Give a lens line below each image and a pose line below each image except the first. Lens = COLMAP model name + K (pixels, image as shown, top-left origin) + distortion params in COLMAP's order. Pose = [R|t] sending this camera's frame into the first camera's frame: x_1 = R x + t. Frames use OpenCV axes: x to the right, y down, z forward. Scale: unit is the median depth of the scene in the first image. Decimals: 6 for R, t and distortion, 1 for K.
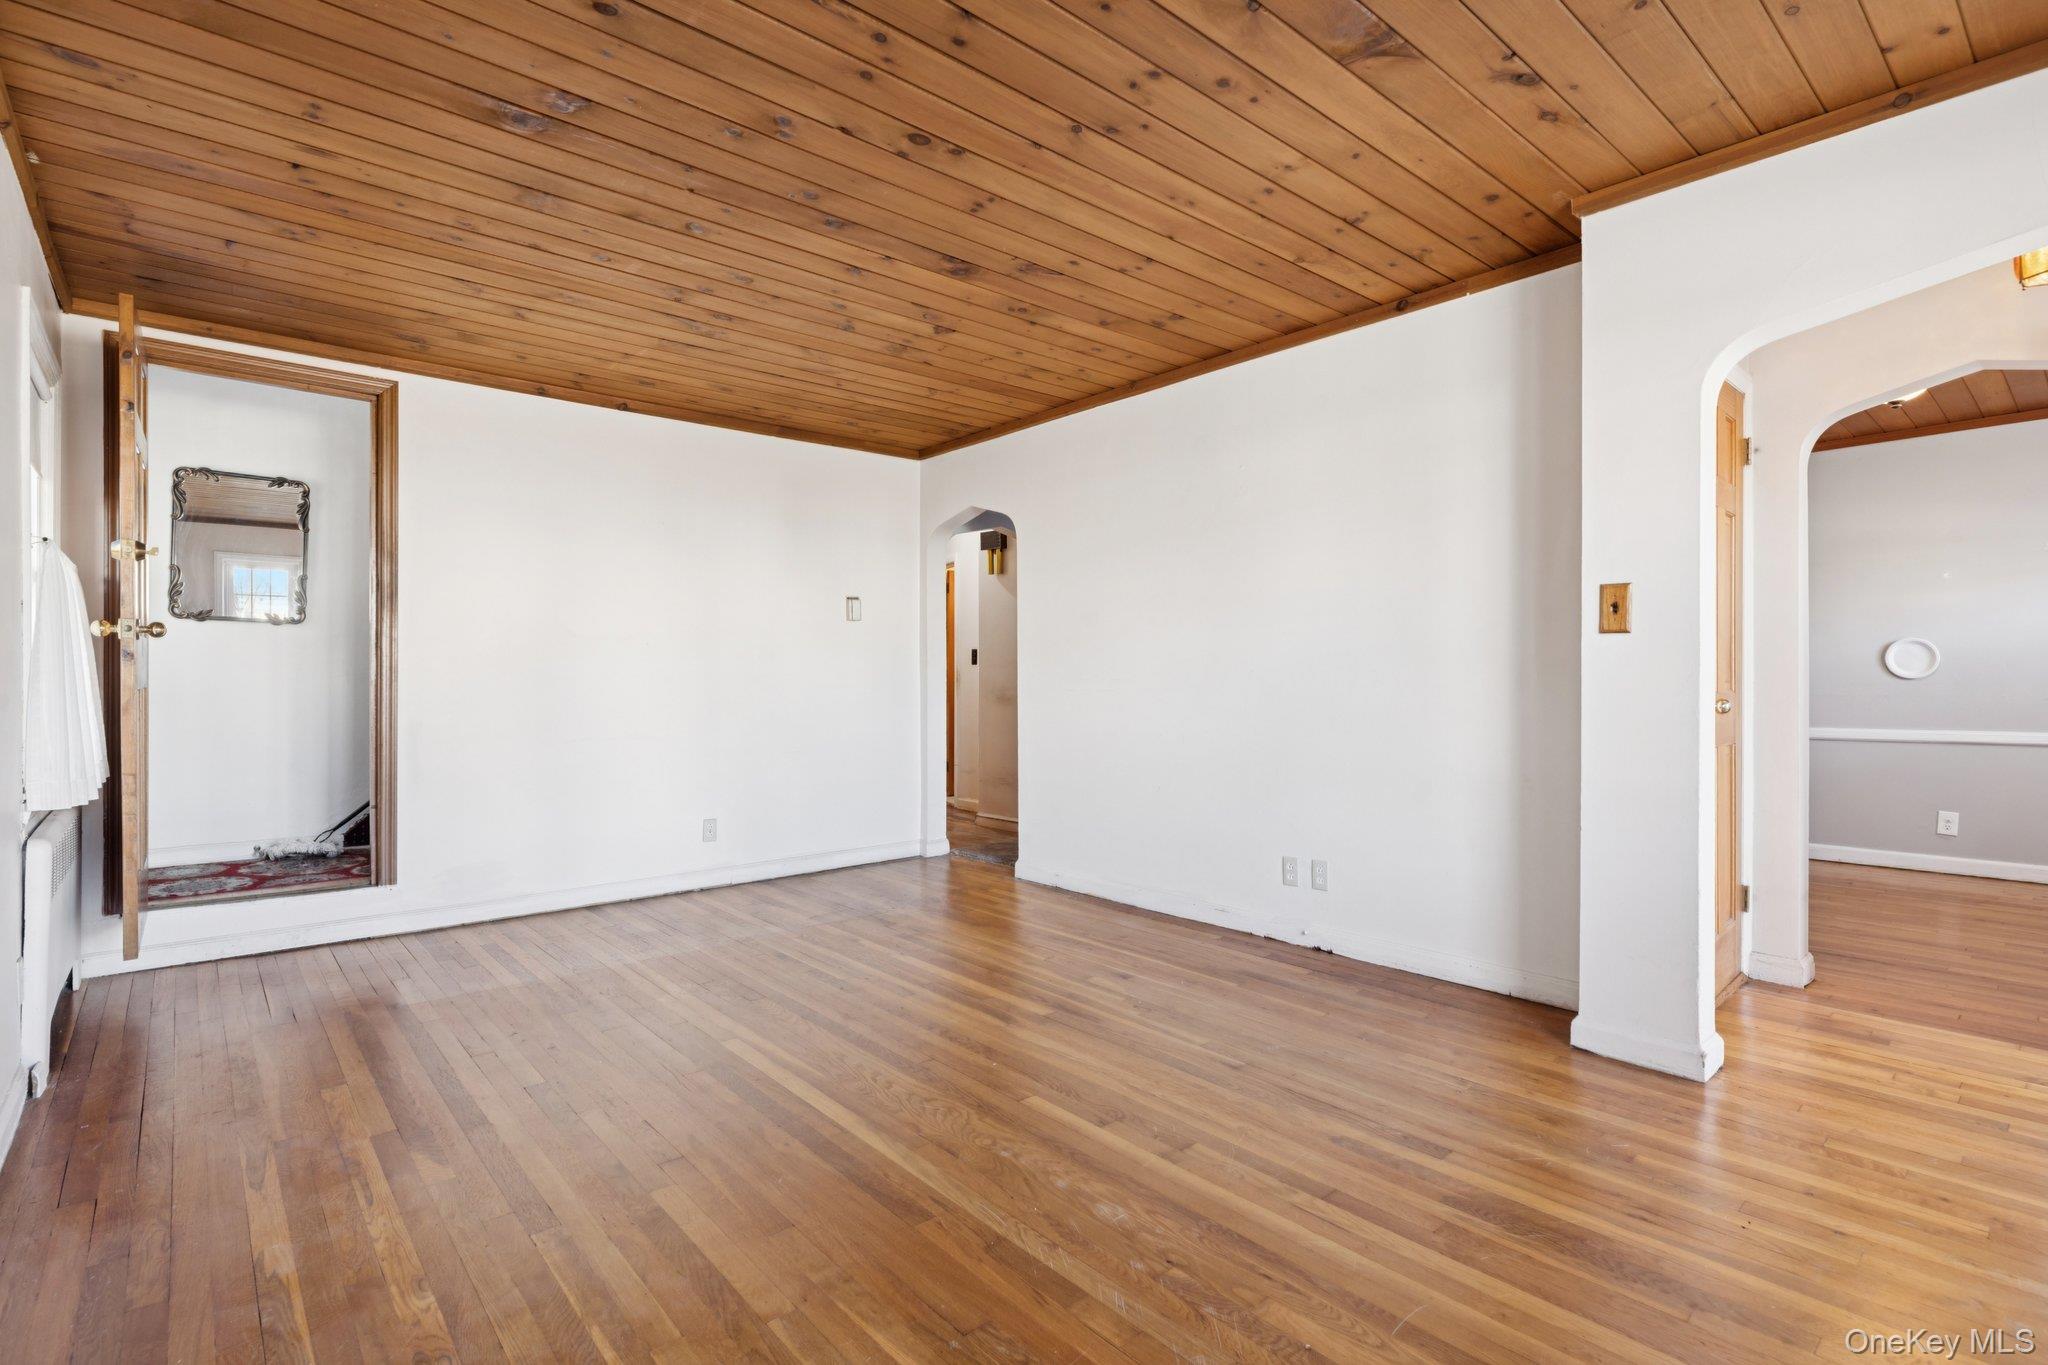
lens RADIAL K [[951.8, 0, 1017.1], [0, 951.8, 688.1], [0, 0, 1]] dist [-0.001537, -0.000763]
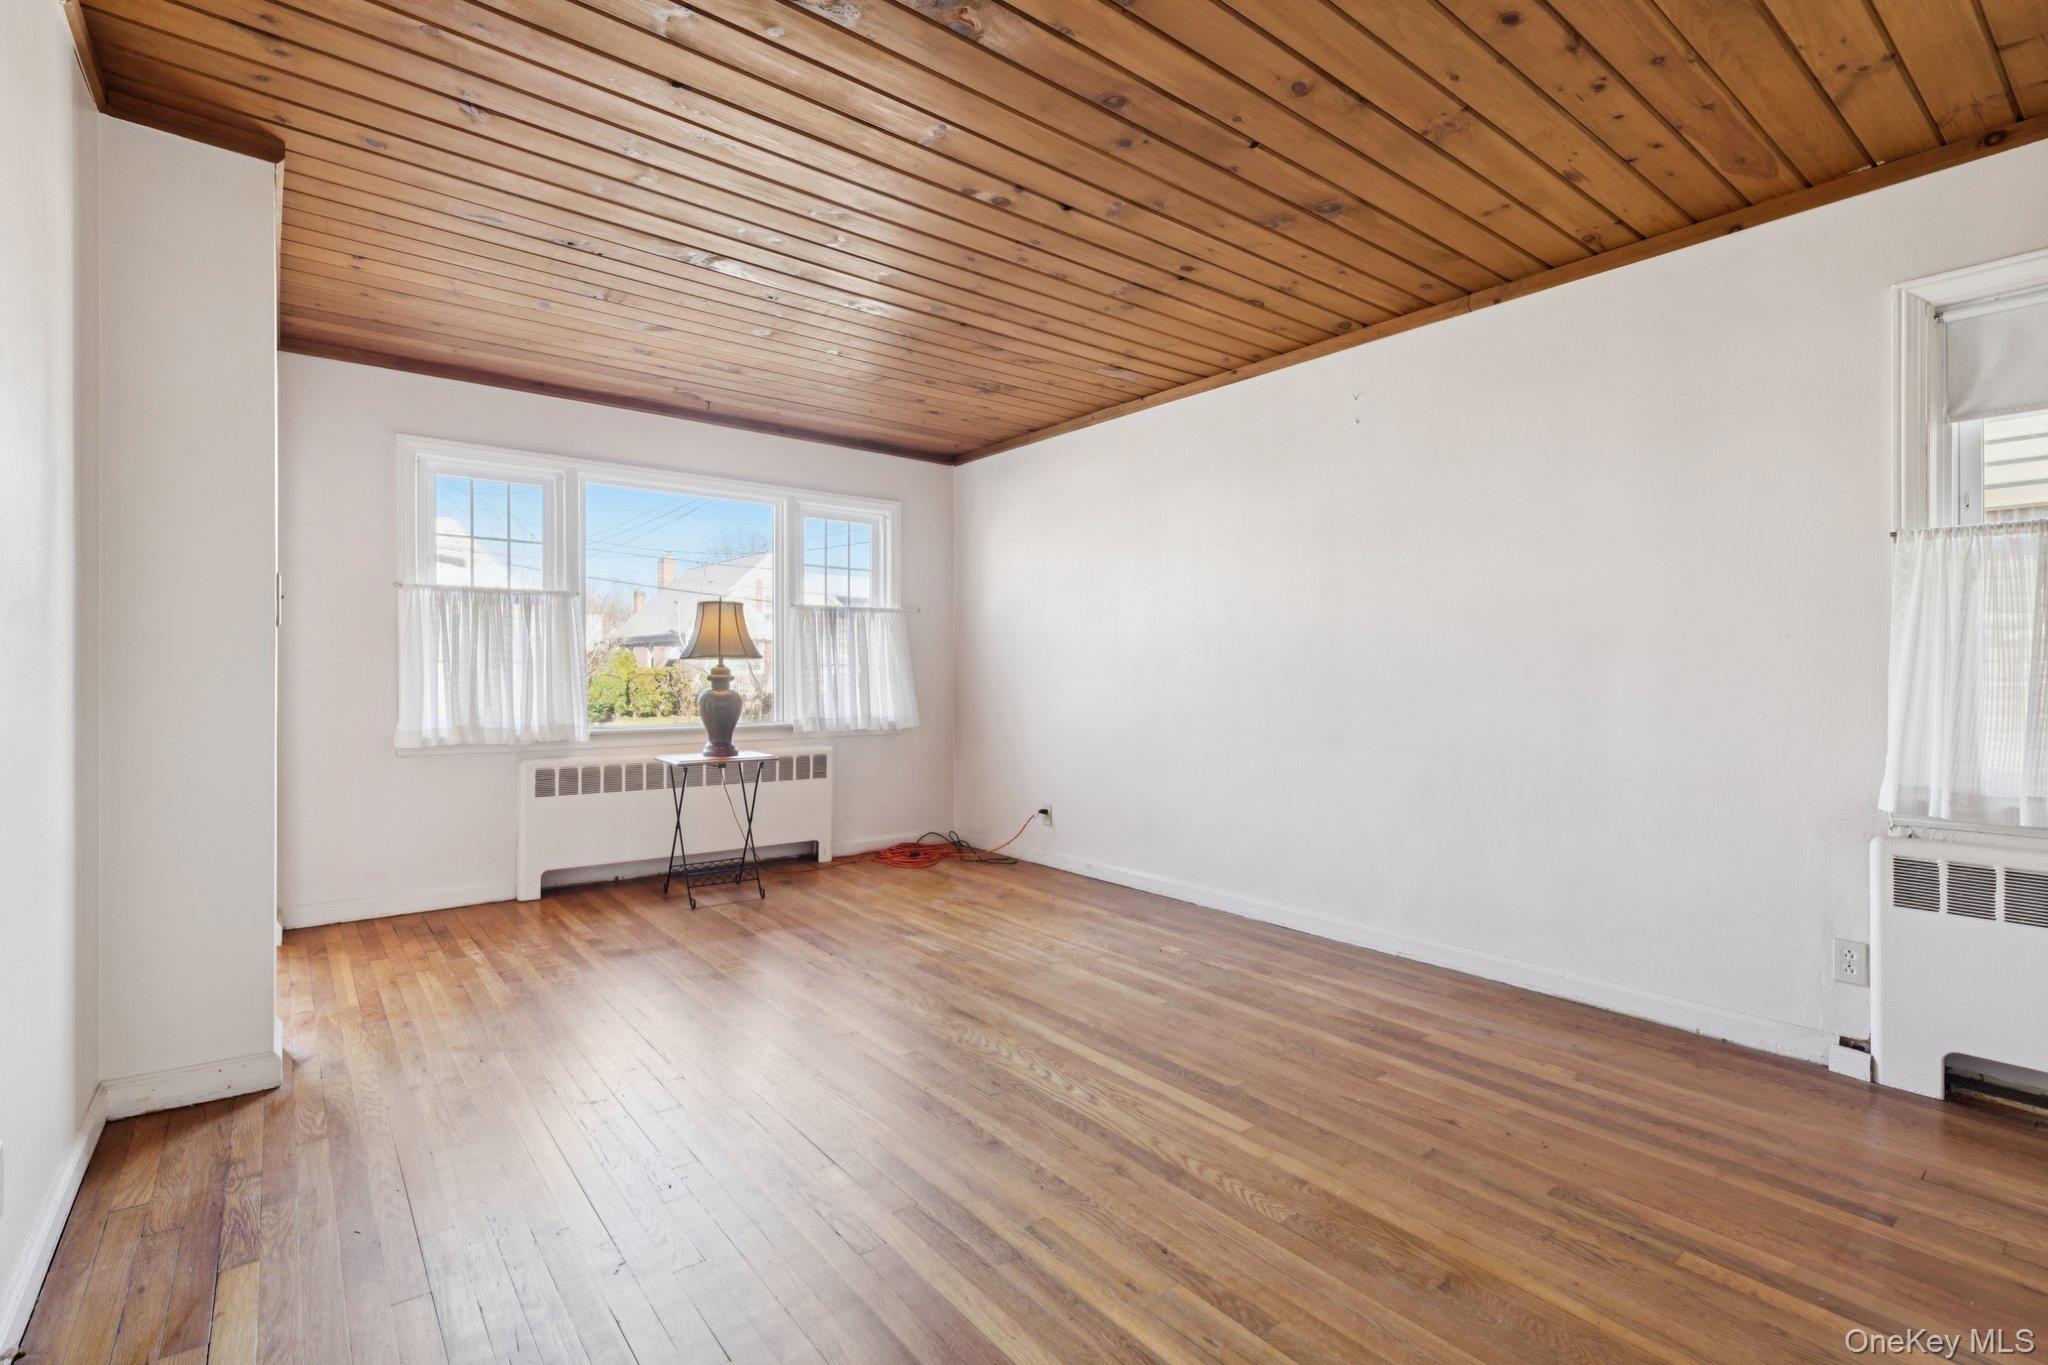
lens RADIAL K [[934.6, 0, 1021.6], [0, 934.6, 669.6], [0, 0, 1]] dist [0.000832, -0.000053]
pose [[-0.999118, 0.000243, 0.041997, -0.172163], [0.000395, 0.999993, 0.003590, -0.020479], [-0.041996, 0.003604, -0.999111, 2.096493]]
